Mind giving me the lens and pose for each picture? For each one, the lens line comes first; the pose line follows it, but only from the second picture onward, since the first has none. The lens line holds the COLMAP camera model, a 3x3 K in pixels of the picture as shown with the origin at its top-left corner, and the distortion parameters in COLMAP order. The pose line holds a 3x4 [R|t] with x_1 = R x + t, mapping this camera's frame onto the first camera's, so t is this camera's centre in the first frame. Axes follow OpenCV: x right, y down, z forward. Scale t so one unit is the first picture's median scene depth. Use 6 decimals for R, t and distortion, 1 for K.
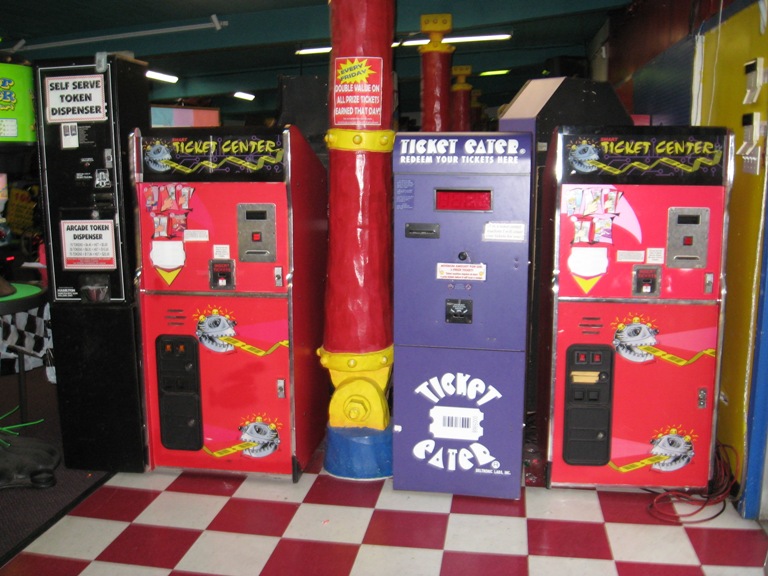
lens RADIAL K [[794.5, 0, 384.3], [0, 794.5, 288.9], [0, 0, 1]] dist [-0.105735, 0.000000]
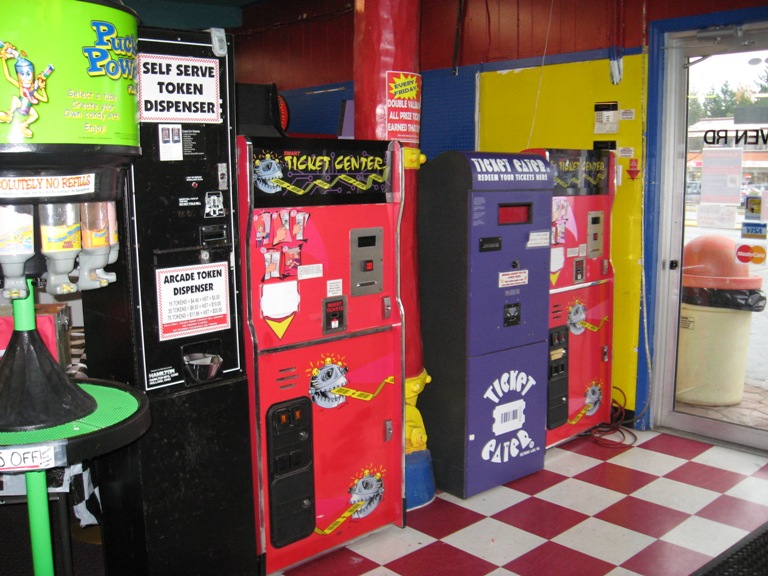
lens RADIAL K [[794.5, 0, 384.7], [0, 794.5, 283.6], [0, 0, 1]] dist [-0.105735, 0.000000]
pose [[0.607692, -0.112003, 0.786235, -0.842233], [0.129518, 0.990728, 0.041028, -0.079537], [-0.783540, 0.076899, 0.616564, 0.441507]]
